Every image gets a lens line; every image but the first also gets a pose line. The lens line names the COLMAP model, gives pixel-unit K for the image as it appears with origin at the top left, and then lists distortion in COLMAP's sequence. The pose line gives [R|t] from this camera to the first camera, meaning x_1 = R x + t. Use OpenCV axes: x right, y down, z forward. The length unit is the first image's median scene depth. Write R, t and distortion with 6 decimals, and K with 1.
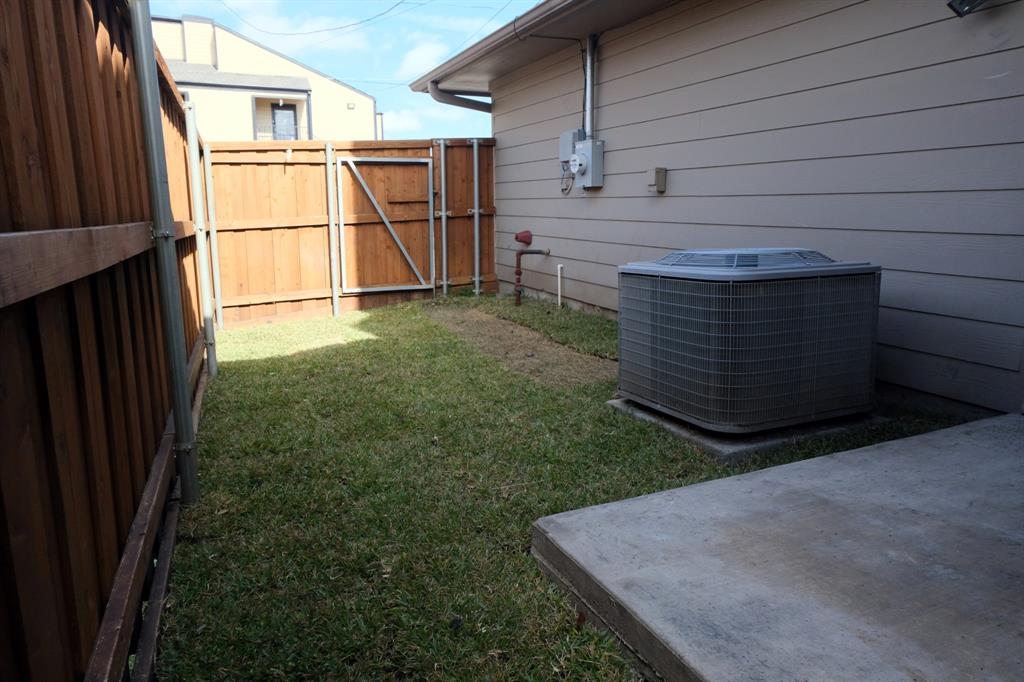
lens RADIAL K [[687.0, 0, 511.3], [0, 687.0, 342.1], [0, 0, 1]] dist [-0.033308, 0.018126]
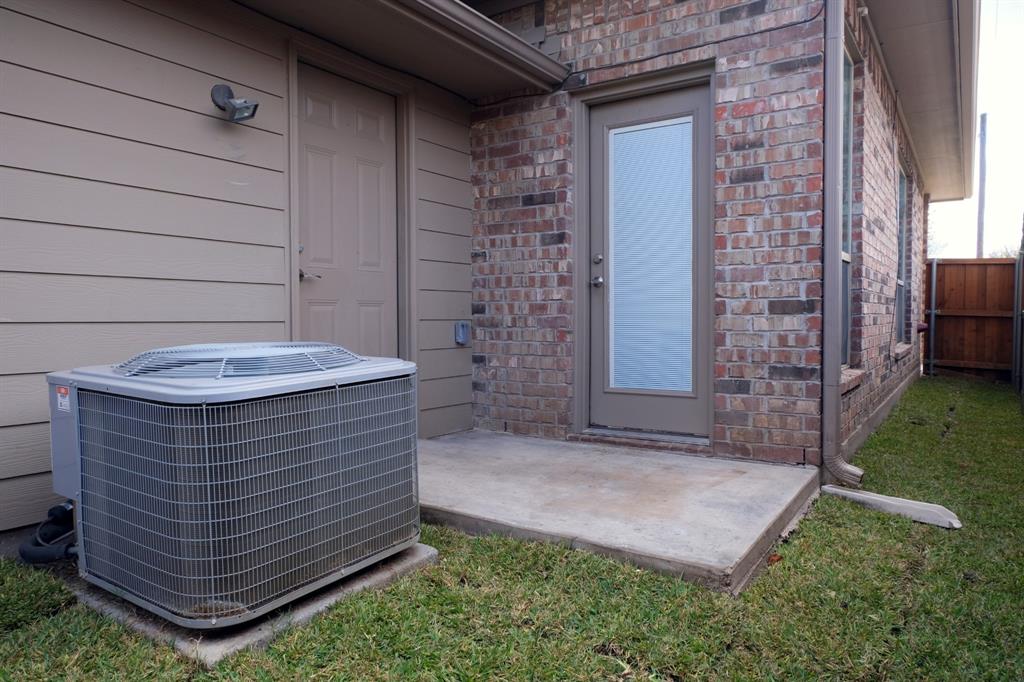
lens RADIAL K [[656.5, 0, 511.2], [0, 656.5, 343.0], [0, 0, 1]] dist [-0.005432, -0.000360]
pose [[-0.530007, -0.026860, 0.847568, -0.674193], [0.166471, 0.976754, 0.135053, -0.303707], [-0.831492, 0.212674, -0.513215, 1.769559]]
